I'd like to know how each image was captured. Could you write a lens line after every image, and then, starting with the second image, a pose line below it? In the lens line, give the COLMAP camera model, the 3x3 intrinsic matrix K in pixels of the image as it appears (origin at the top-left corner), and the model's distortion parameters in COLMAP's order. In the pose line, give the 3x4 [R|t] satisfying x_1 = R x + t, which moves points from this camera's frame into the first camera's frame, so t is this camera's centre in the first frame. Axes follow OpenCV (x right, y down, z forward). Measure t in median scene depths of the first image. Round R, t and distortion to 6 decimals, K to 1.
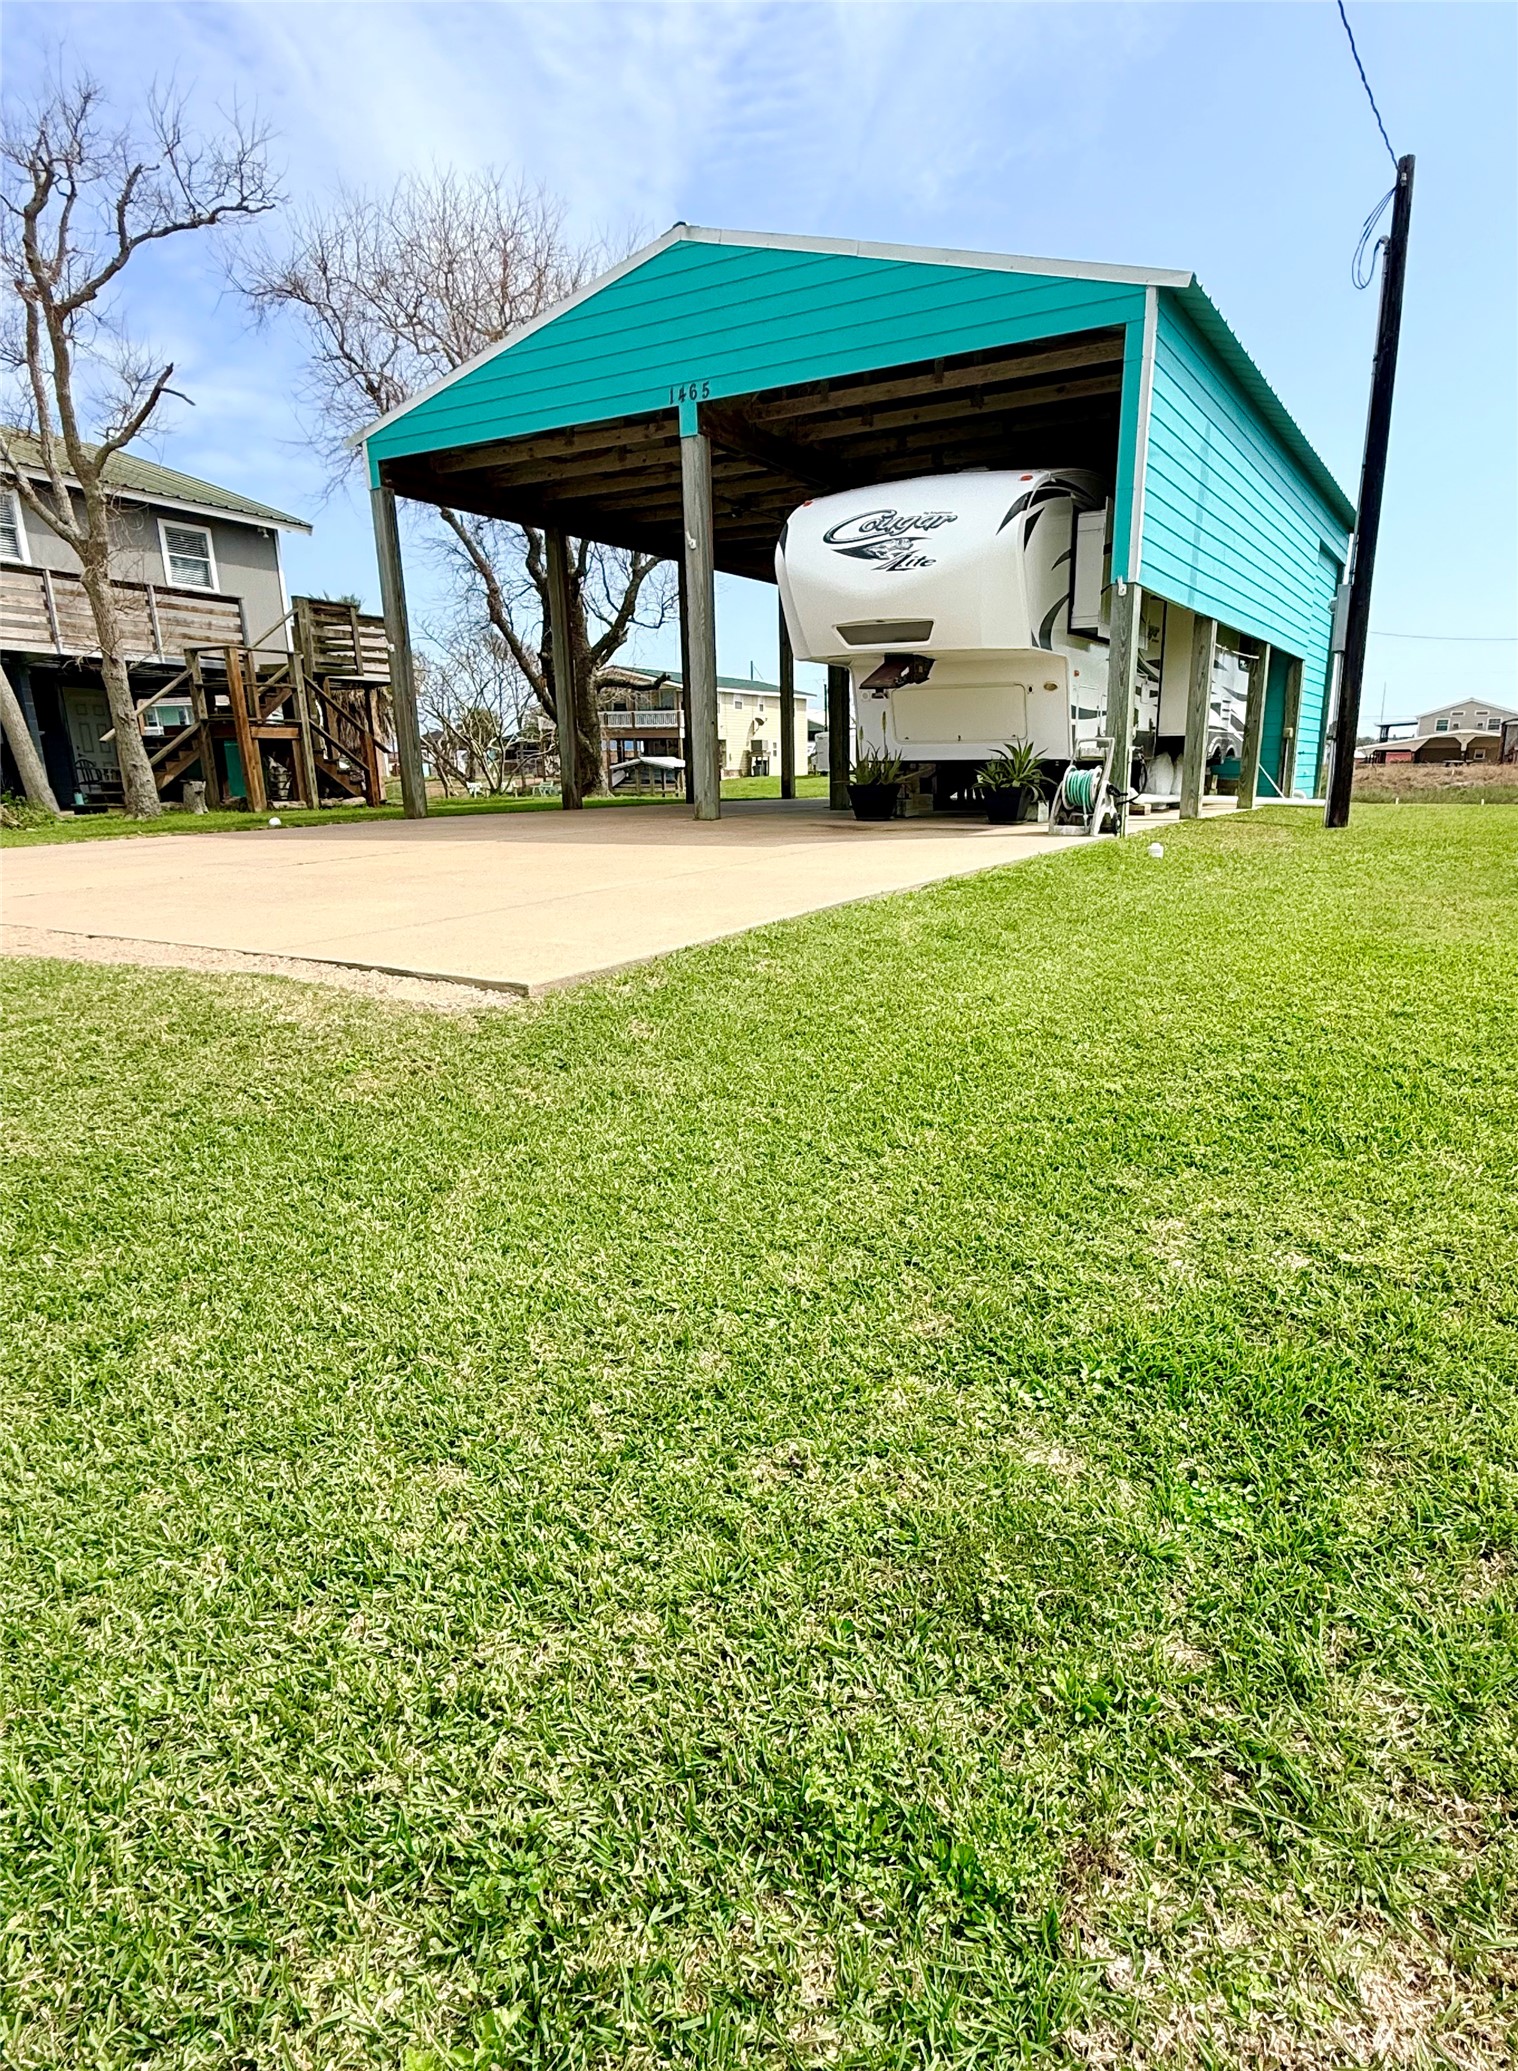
lens RADIAL K [[1126.8, 0, 759.0], [0, 1126.8, 1035.5], [0, 0, 1]] dist [-0.002191, -0.000609]
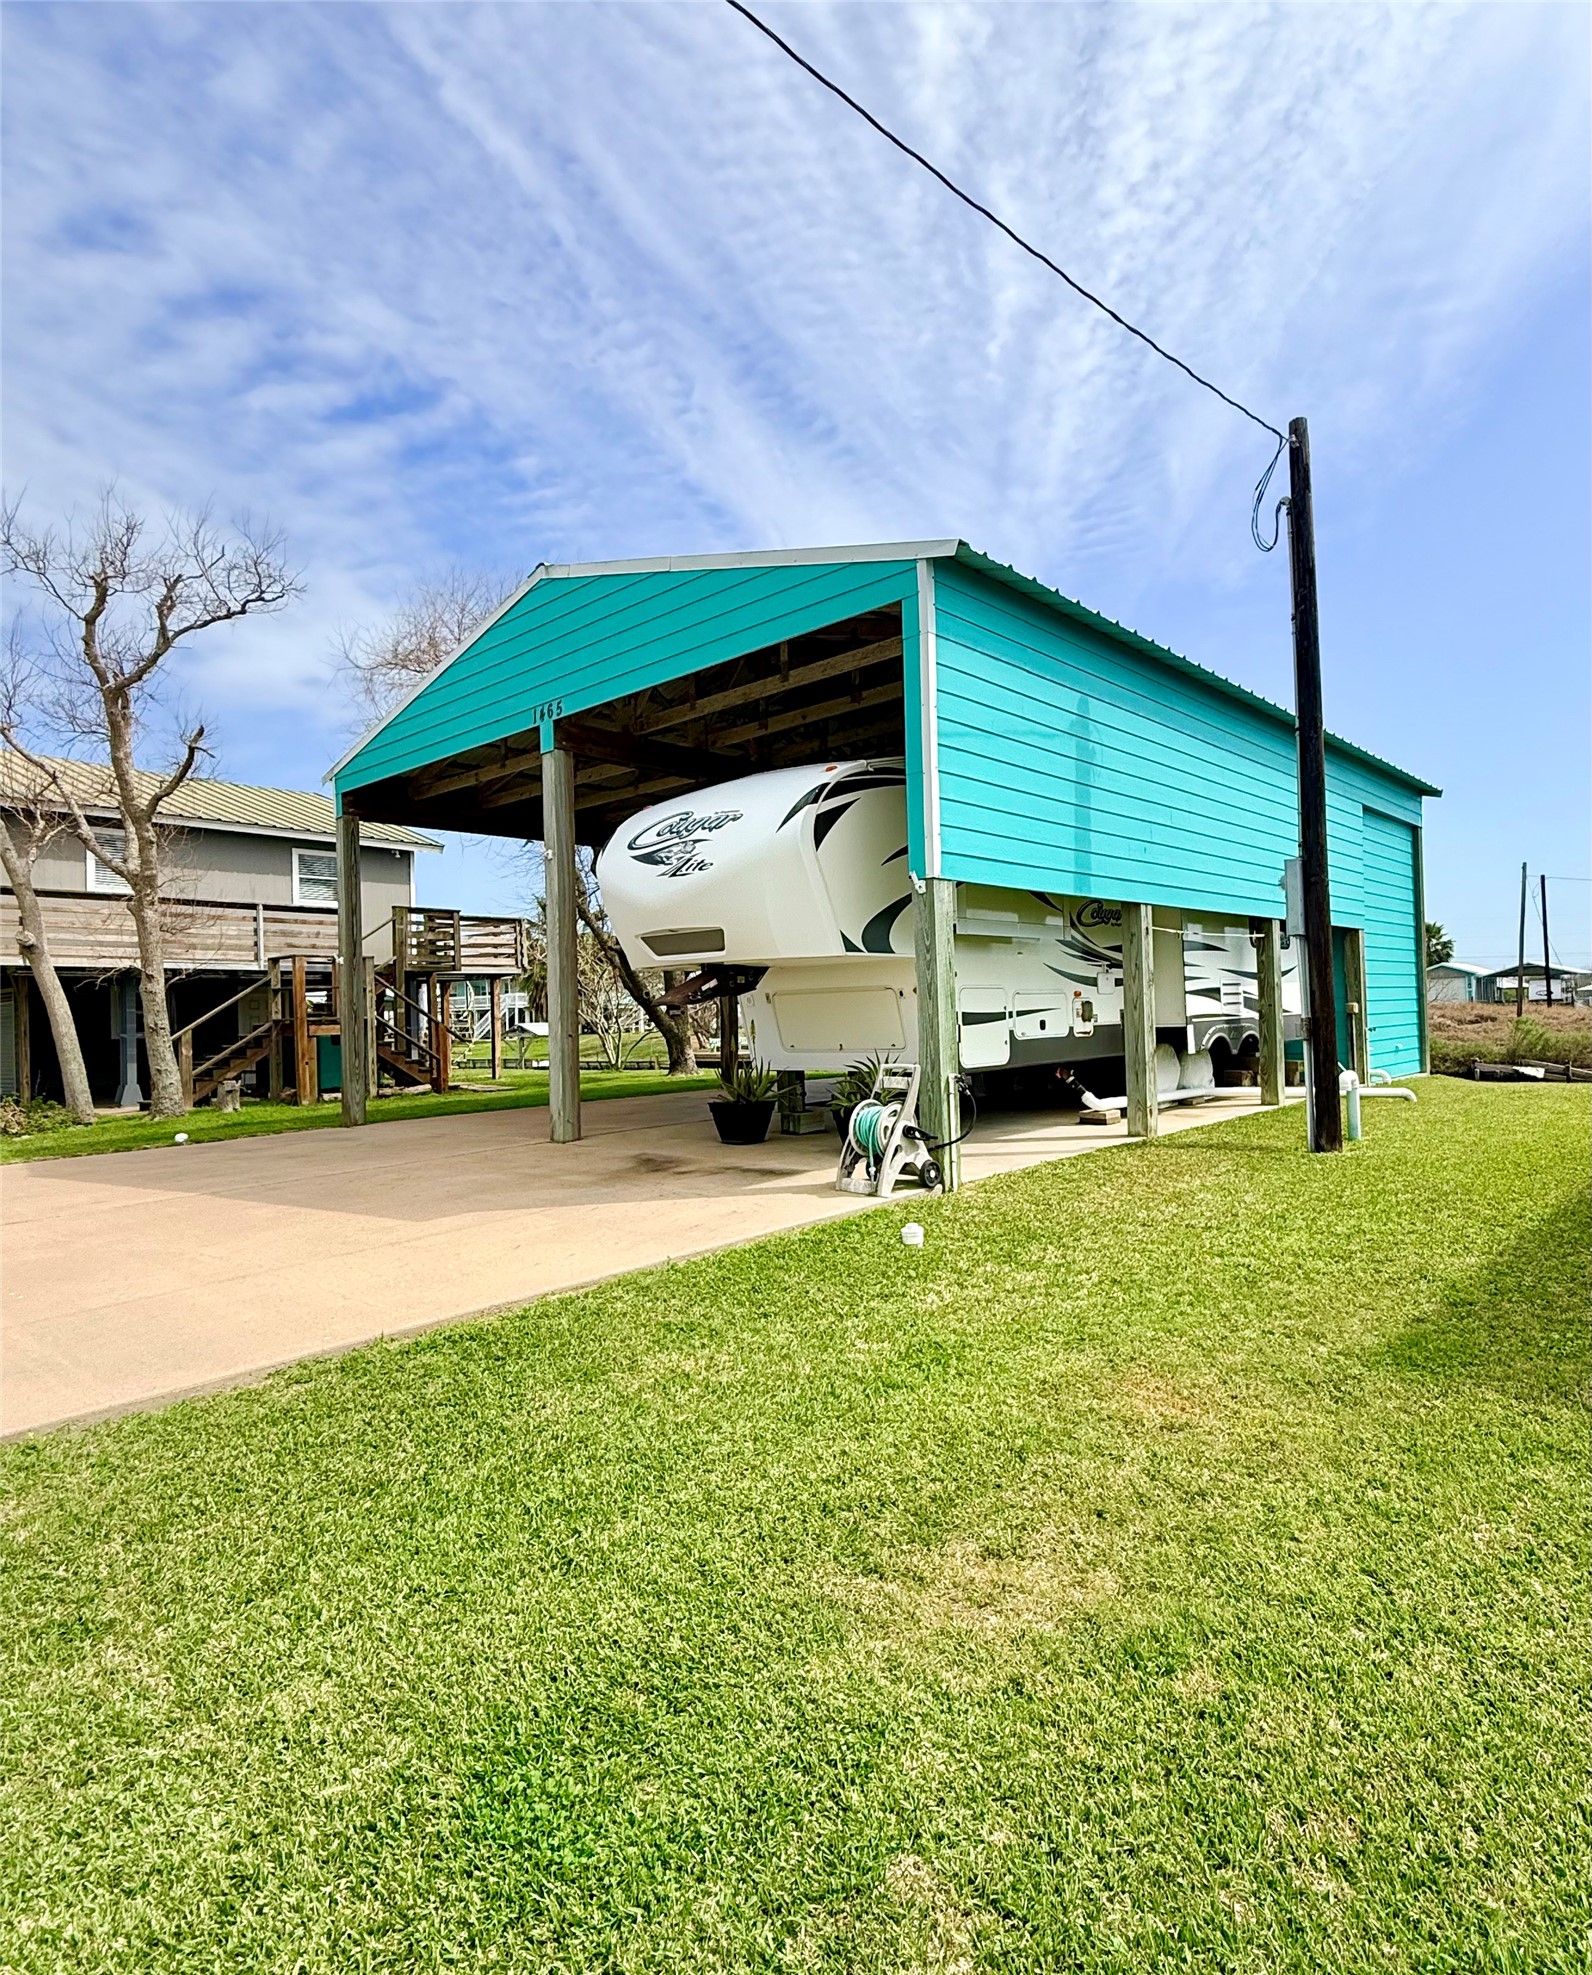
lens RADIAL K [[1024.0, 0, 796.0], [0, 1024.0, 987.5], [0, 0, 1]] dist [-0.001704, 0.000189]
pose [[0.983940, -0.029343, -0.176072, 0.301466], [-0.017716, 0.965472, -0.259903, -0.109261], [0.177619, 0.258849, 0.949447, 0.249924]]
